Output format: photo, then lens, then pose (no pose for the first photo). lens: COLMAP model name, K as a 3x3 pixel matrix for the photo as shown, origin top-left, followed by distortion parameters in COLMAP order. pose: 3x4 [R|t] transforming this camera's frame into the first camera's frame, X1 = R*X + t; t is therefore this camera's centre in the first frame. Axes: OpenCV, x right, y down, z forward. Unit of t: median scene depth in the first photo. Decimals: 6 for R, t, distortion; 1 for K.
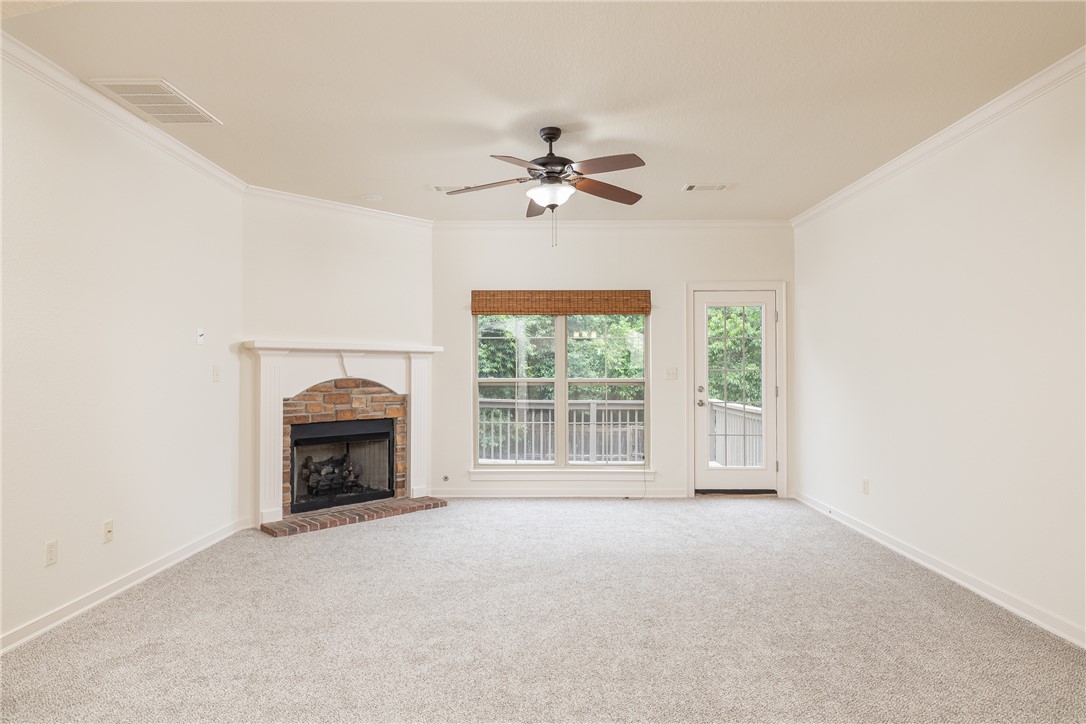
lens RADIAL K [[615.7, 0, 524.3], [0, 615.7, 363.5], [0, 0, 1]] dist [0.005933, -0.000395]
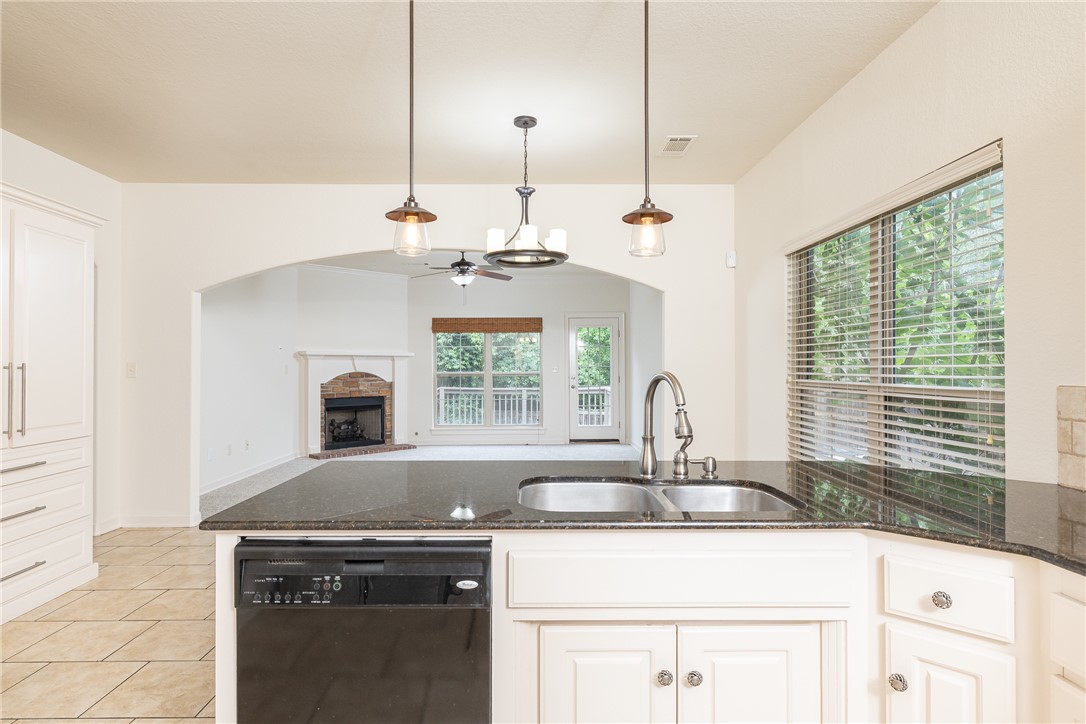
lens RADIAL K [[615.7, 0, 536.1], [0, 615.7, 361.1], [0, 0, 1]] dist [0.005933, -0.000395]
pose [[0.999399, -0.003174, 0.034522, 0.139703], [0.003113, 0.999993, 0.001824, -0.007073], [-0.034528, -0.001715, 0.999402, -0.671201]]
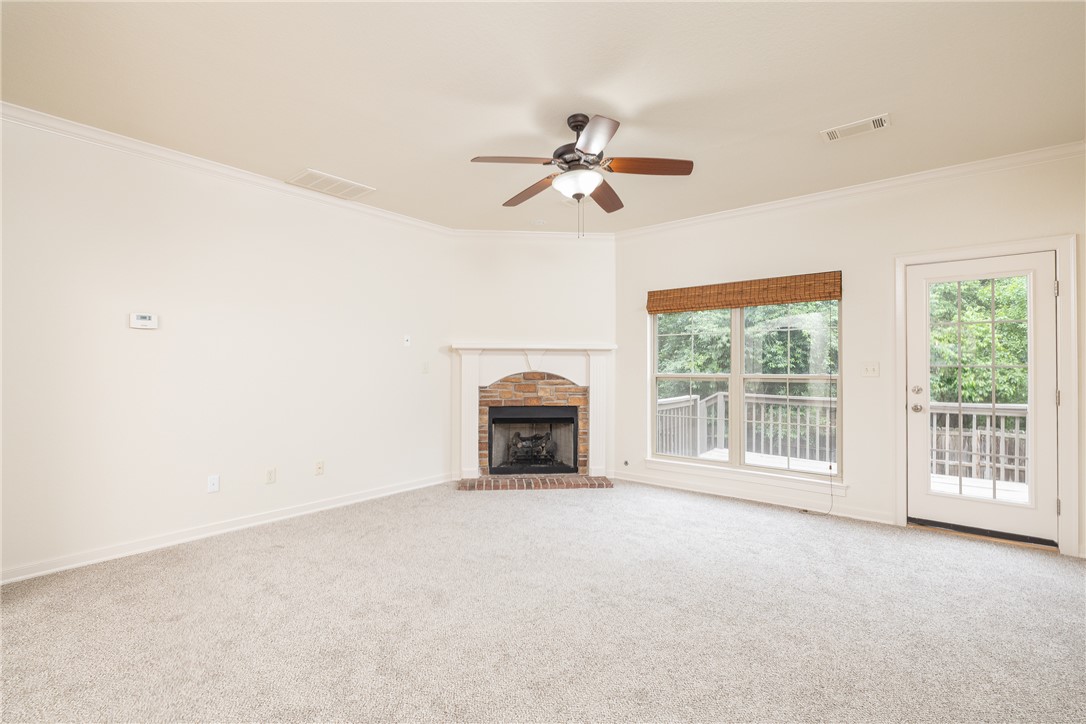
lens RADIAL K [[479.8, 0, 543.0], [0, 479.8, 365.0], [0, 0, 1]] dist [-0.005832, 0.000478]
pose [[0.779136, 0.000601, -0.626855, 0.314581], [0.005194, 0.999959, 0.007415, 0.002974], [0.626834, -0.009033, 0.779101, 0.246733]]
